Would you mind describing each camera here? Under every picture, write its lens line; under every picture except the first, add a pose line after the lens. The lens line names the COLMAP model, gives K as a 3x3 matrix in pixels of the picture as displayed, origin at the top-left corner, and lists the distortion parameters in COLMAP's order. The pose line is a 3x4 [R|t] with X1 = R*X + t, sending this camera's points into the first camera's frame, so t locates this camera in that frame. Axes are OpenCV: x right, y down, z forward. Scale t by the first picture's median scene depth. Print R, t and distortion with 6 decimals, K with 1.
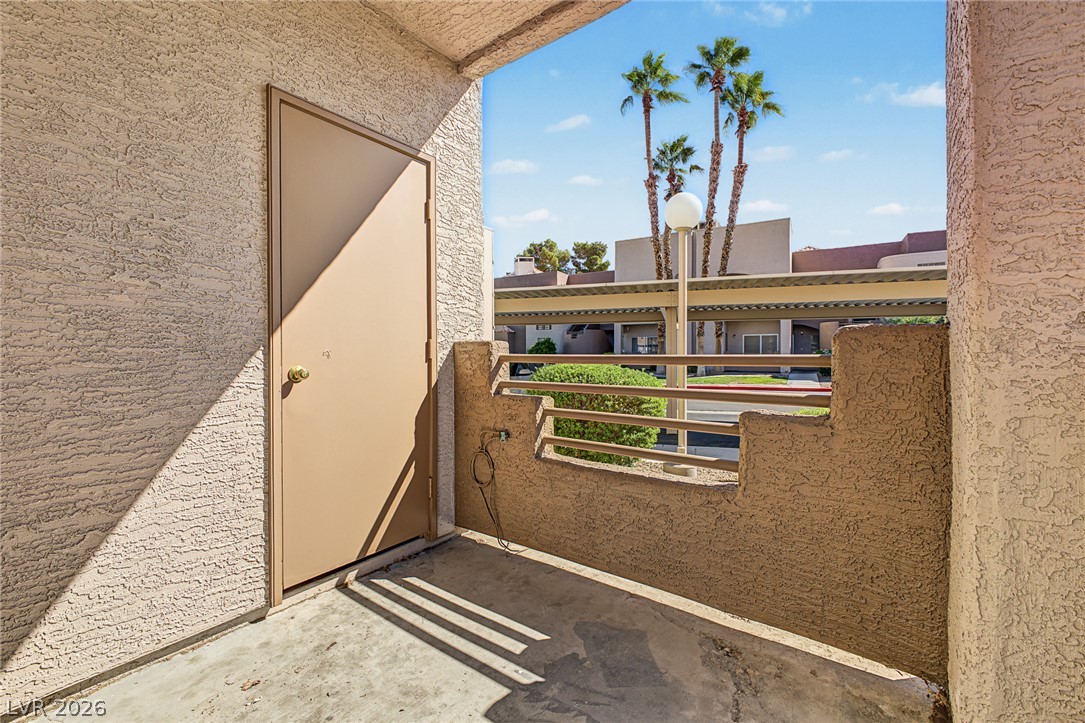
lens RADIAL K [[455.1, 0, 548.1], [0, 455.1, 355.1], [0, 0, 1]] dist [0.011140, -0.003008]
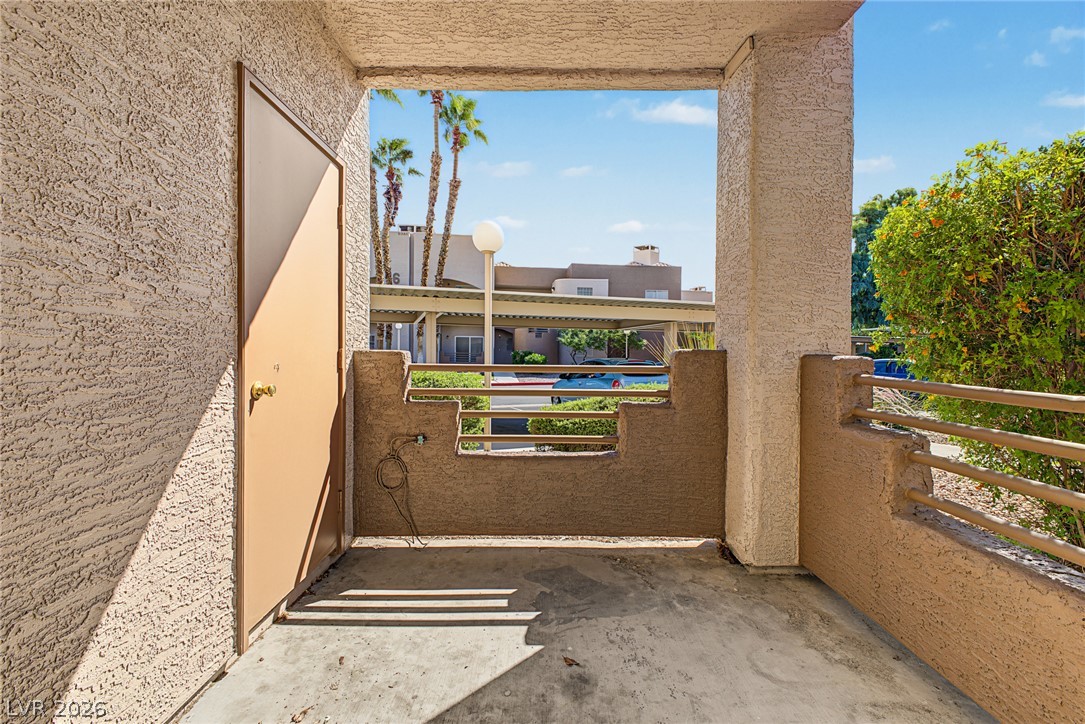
lens RADIAL K [[455.1, 0, 549.8], [0, 455.1, 356.0], [0, 0, 1]] dist [0.011140, -0.003008]
pose [[0.797651, 0.004151, 0.603105, -0.725181], [-0.007981, 0.999961, 0.003672, -0.039256], [-0.603066, -0.007742, 0.797654, -0.068961]]
